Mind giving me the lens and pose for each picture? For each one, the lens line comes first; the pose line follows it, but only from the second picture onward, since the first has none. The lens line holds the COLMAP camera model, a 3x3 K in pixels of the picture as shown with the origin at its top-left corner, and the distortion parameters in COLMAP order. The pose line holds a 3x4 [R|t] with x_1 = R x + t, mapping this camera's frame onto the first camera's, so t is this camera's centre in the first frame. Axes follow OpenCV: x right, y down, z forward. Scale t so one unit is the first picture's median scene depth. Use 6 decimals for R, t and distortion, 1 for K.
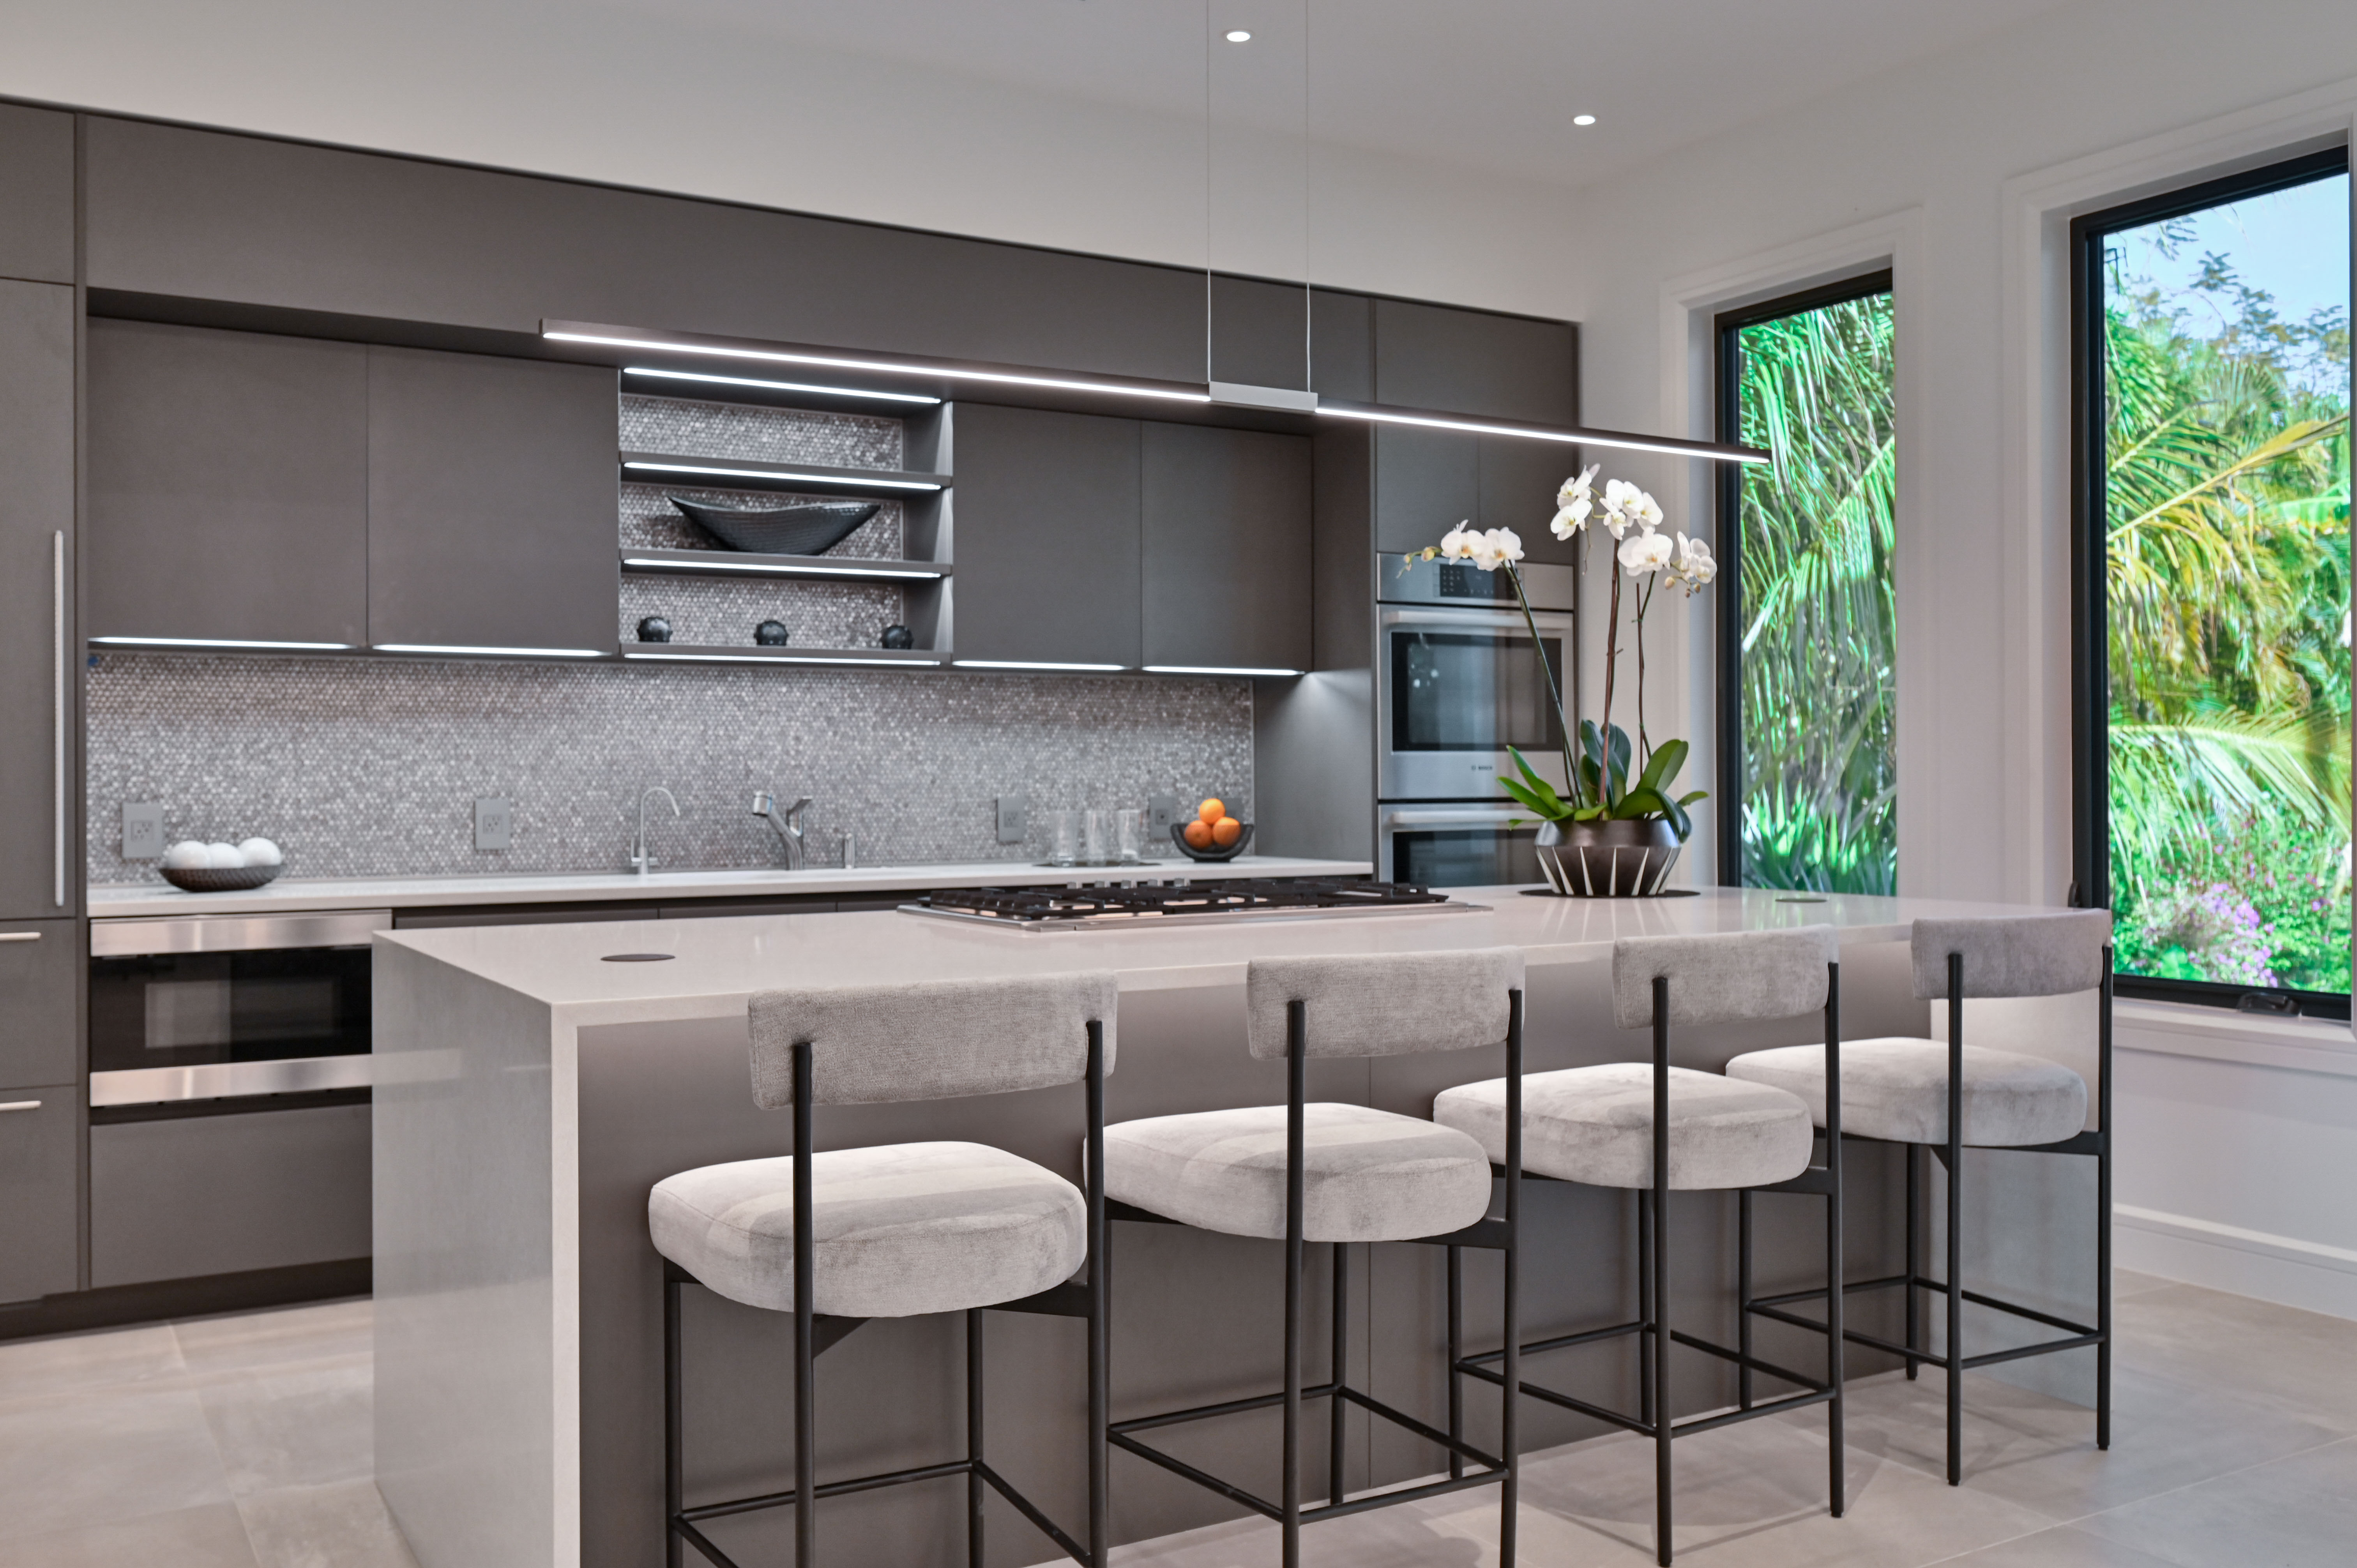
lens RADIAL K [[2032.3, 0, 1177.7], [0, 2032.3, 782.6], [0, 0, 1]] dist [-0.002622, 0.000346]
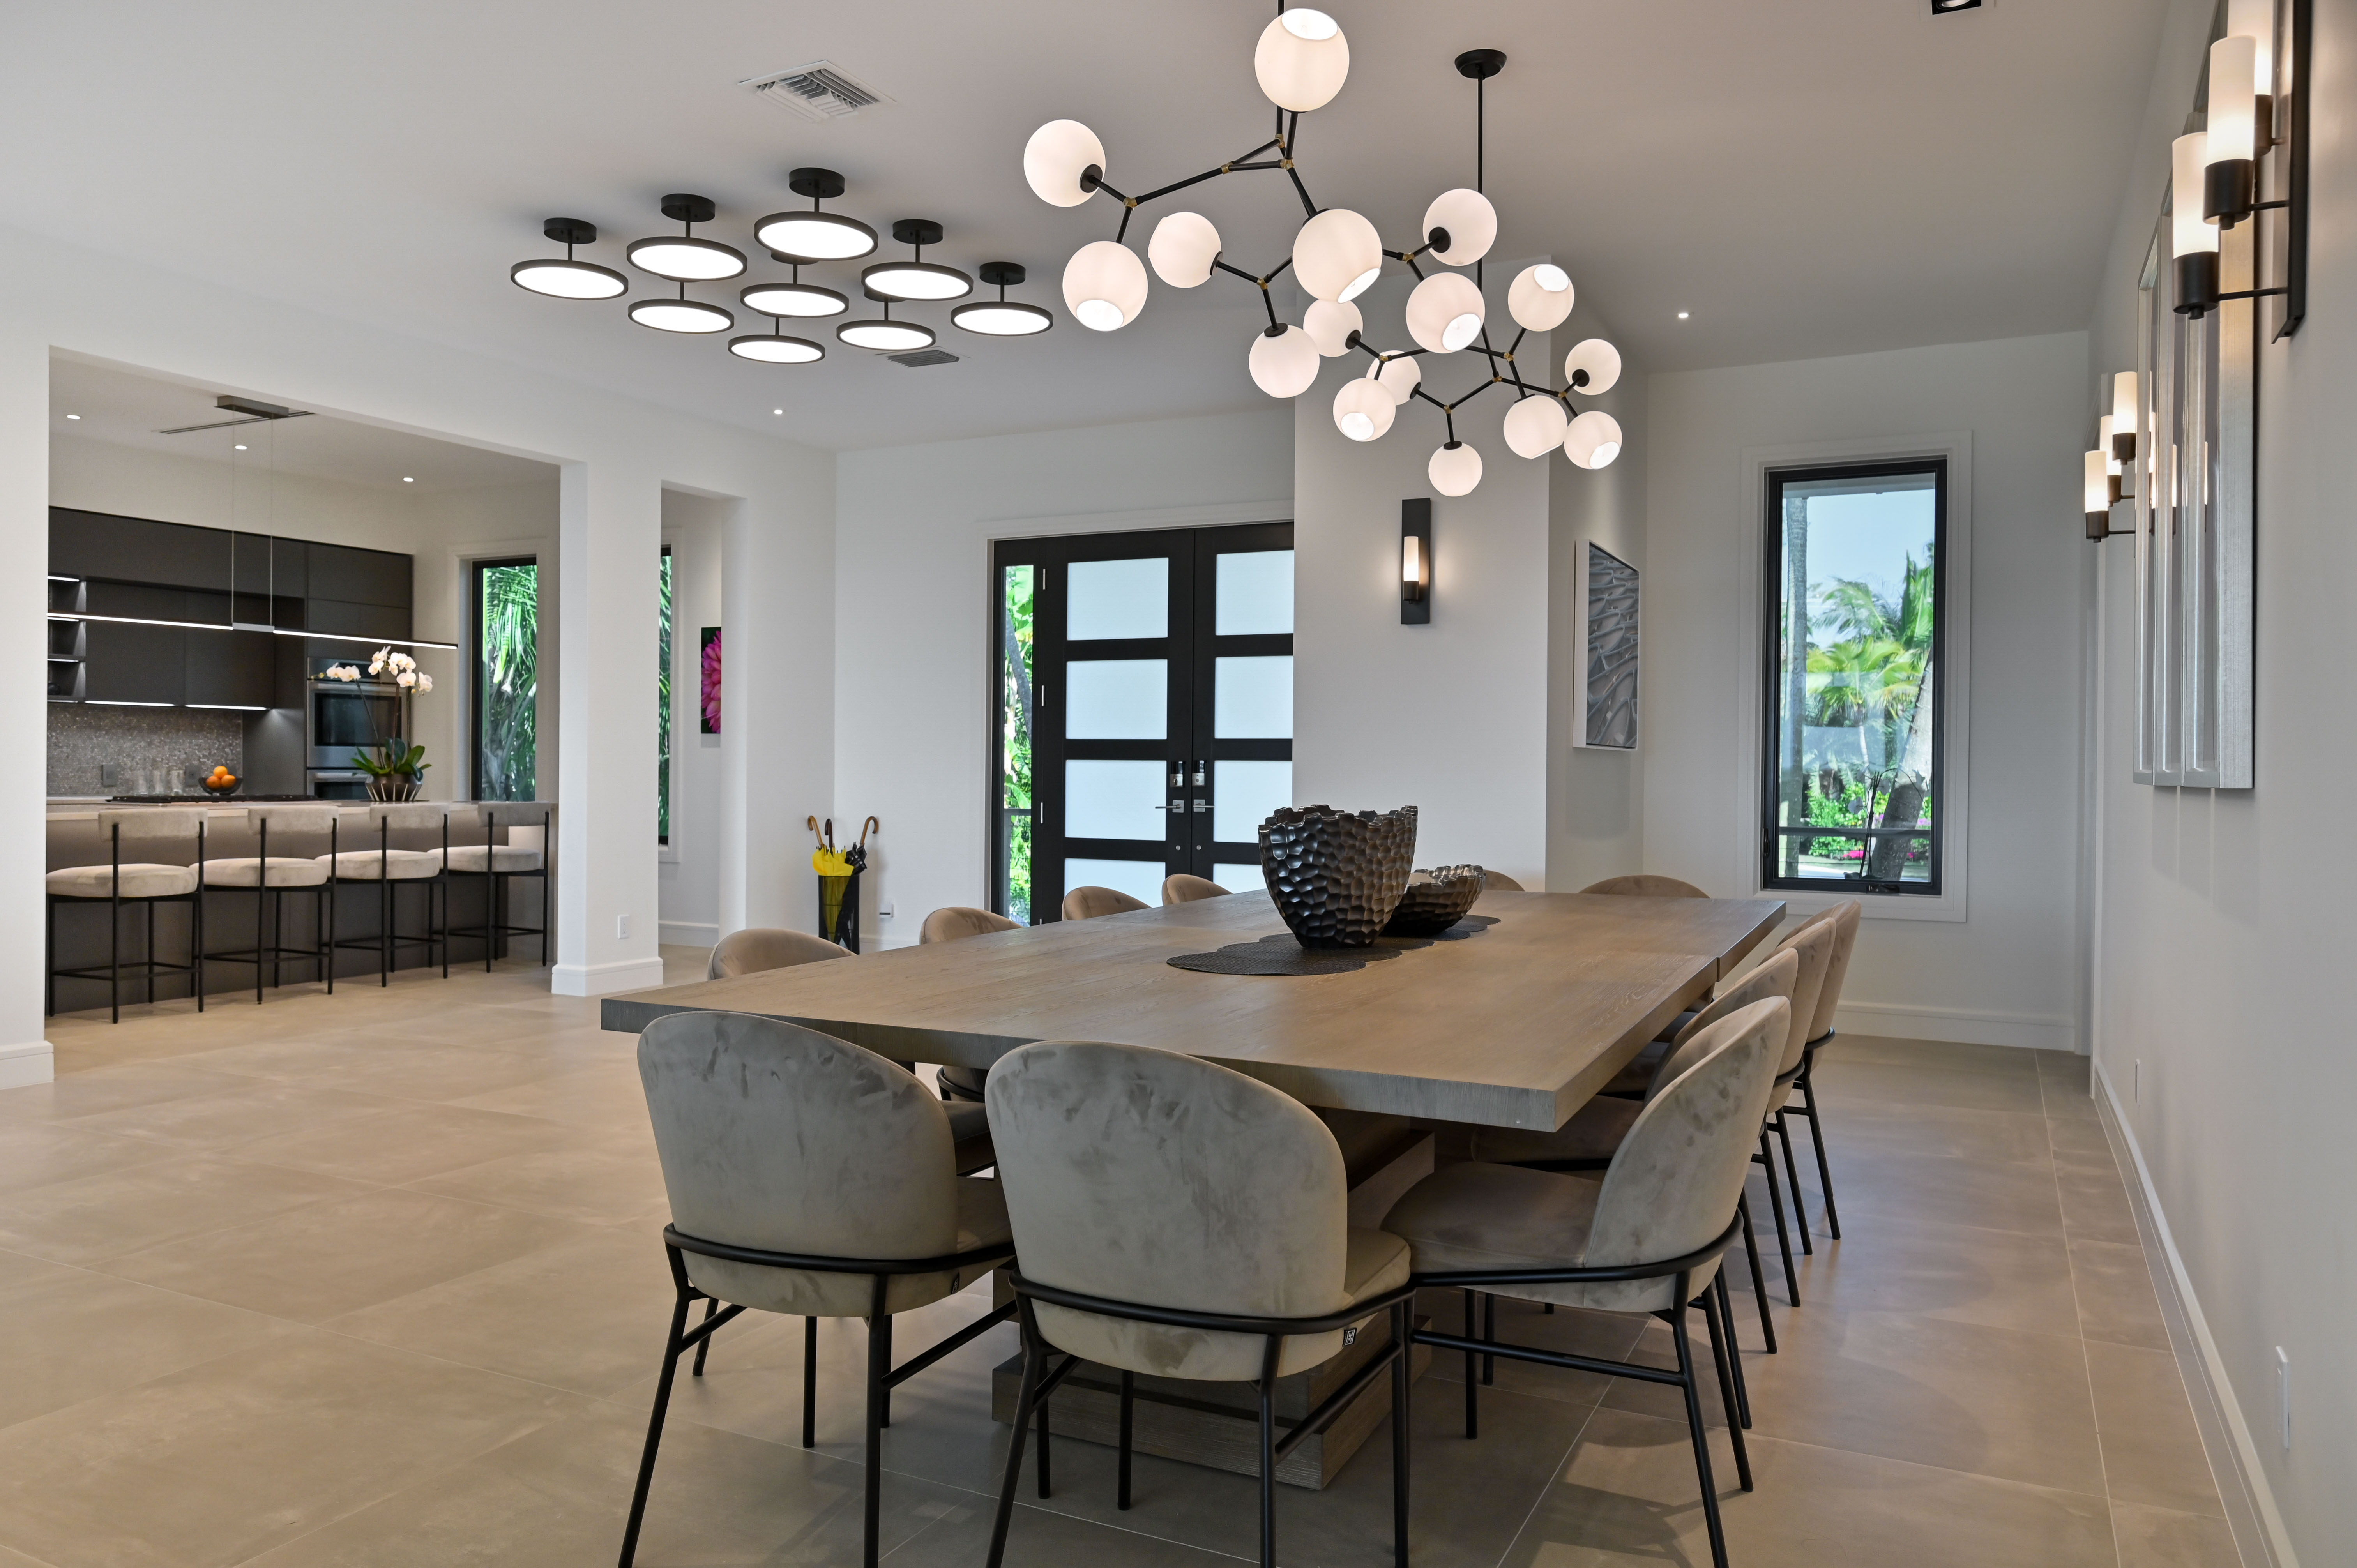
lens RADIAL K [[1602.2, 0, 1180.7], [0, 1602.2, 770.2], [0, 0, 1]] dist [-0.006652, -0.003441]
pose [[0.837817, 0.008261, 0.545888, -0.078990], [-0.010121, 0.999949, 0.000401, 0.001553], [-0.545857, -0.005861, 0.837858, -1.403095]]
